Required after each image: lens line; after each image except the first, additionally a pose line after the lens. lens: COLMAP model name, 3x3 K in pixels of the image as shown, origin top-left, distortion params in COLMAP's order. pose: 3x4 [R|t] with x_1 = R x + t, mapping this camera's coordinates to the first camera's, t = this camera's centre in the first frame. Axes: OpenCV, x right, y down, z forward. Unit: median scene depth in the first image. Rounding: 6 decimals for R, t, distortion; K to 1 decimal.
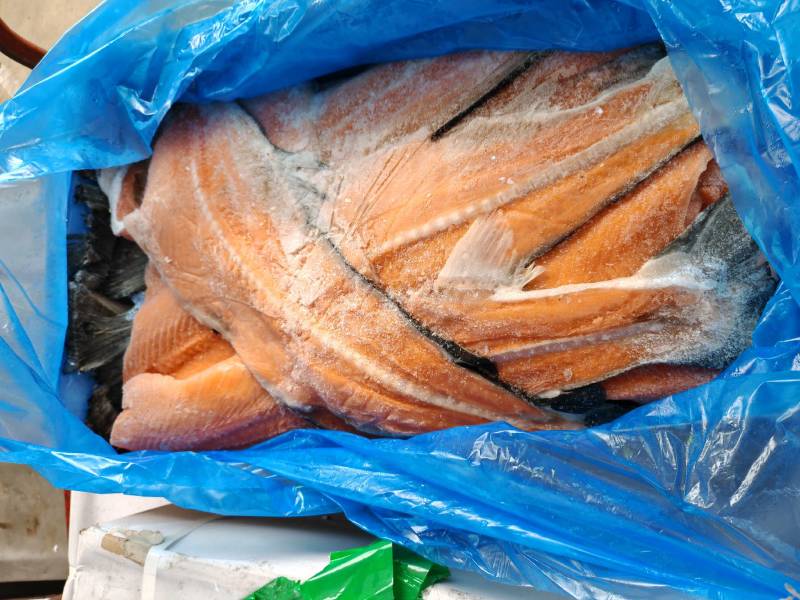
lens RADIAL K [[645.1, 0, 392.2], [0, 645.1, 300.4], [0, 0, 1]] dist [-0.018328, 0.079511]
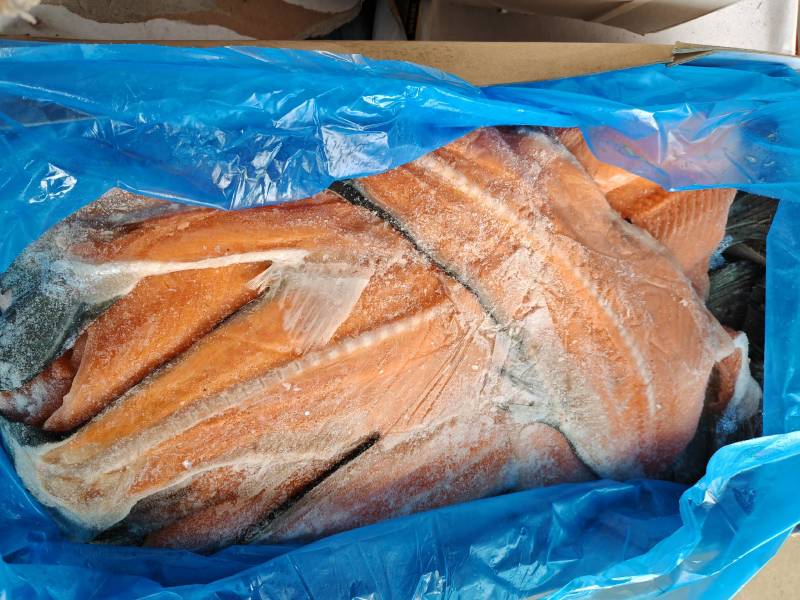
lens RADIAL K [[645.1, 0, 406.1], [0, 645.1, 298.2], [0, 0, 1]] dist [-0.018328, 0.079511]
pose [[-0.998402, 0.000179, 0.056507, -0.026773], [-0.001852, -0.999562, -0.029546, -0.037270], [0.056477, -0.029603, 0.997965, 0.129724]]
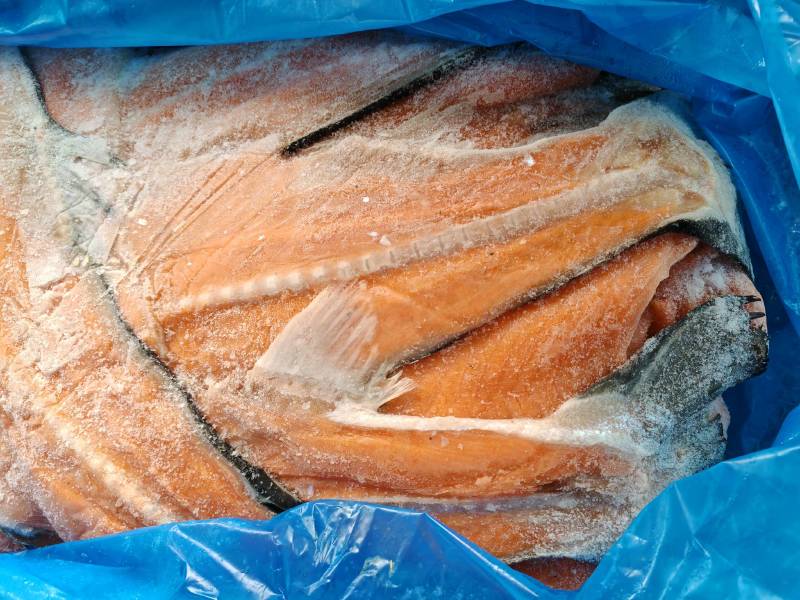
lens RADIAL K [[645.1, 0, 397.3], [0, 645.1, 301.5], [0, 0, 1]] dist [-0.018328, 0.079511]
pose [[0.971644, 0.154411, 0.179066, 0.083713], [-0.148634, 0.987853, -0.045324, -0.091387], [-0.183889, 0.017424, 0.982793, 0.341863]]
